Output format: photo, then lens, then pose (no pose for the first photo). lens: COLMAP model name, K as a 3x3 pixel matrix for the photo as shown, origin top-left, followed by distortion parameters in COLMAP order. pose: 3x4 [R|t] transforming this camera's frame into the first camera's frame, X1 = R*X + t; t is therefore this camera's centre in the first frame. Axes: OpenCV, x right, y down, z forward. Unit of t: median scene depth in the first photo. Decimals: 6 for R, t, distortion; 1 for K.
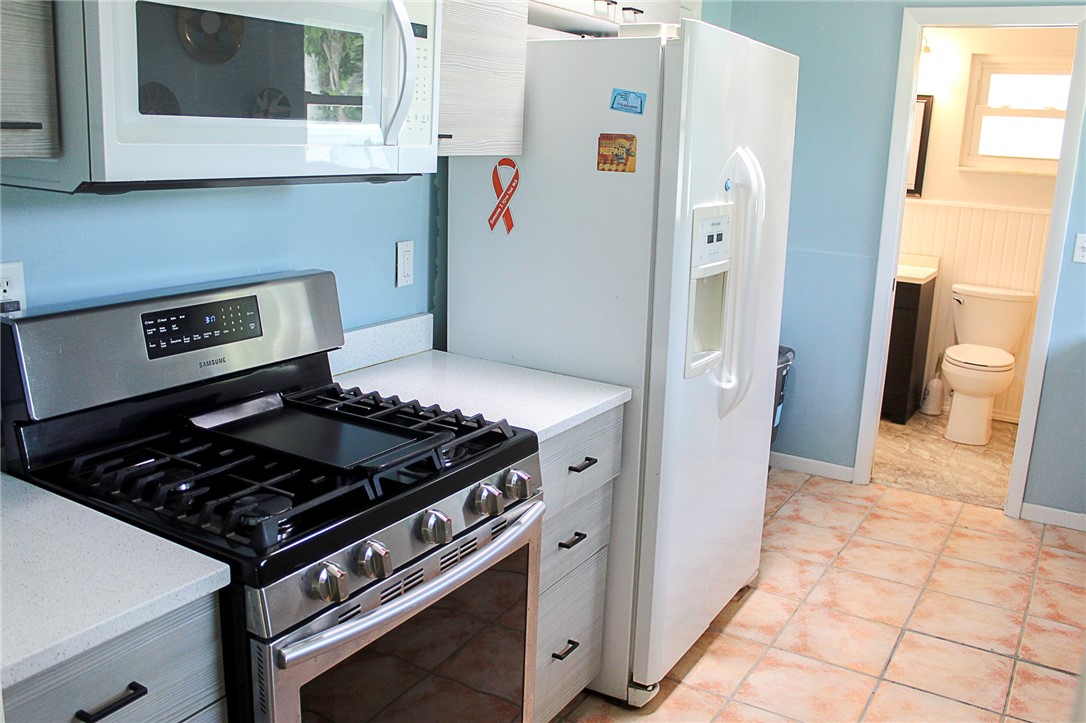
lens RADIAL K [[935.3, 0, 542.2], [0, 935.3, 346.1], [0, 0, 1]] dist [-0.052427, -0.005019]
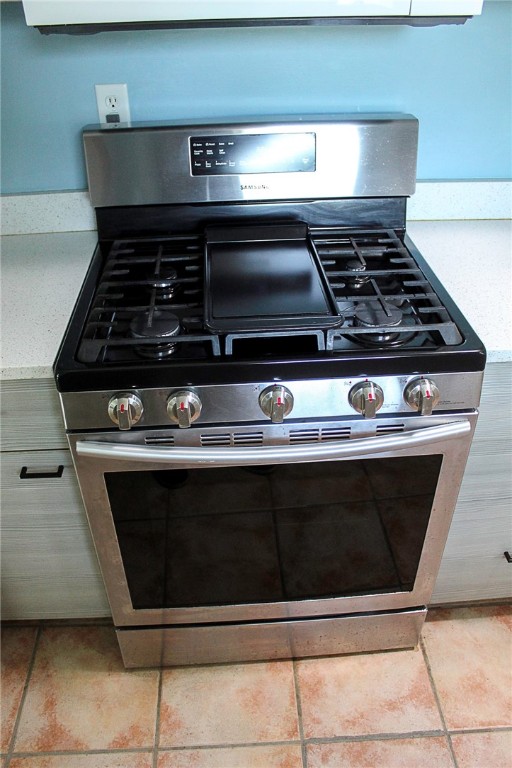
lens RADIAL K [[666.3, 0, 255.2], [0, 666.3, 364.5], [0, 0, 1]] dist [-0.160918, 0.153147]
pose [[0.570895, 0.399988, -0.716999, 0.337112], [-0.142988, 0.908393, 0.392908, -0.109415], [0.808476, -0.121787, 0.575791, 0.527930]]
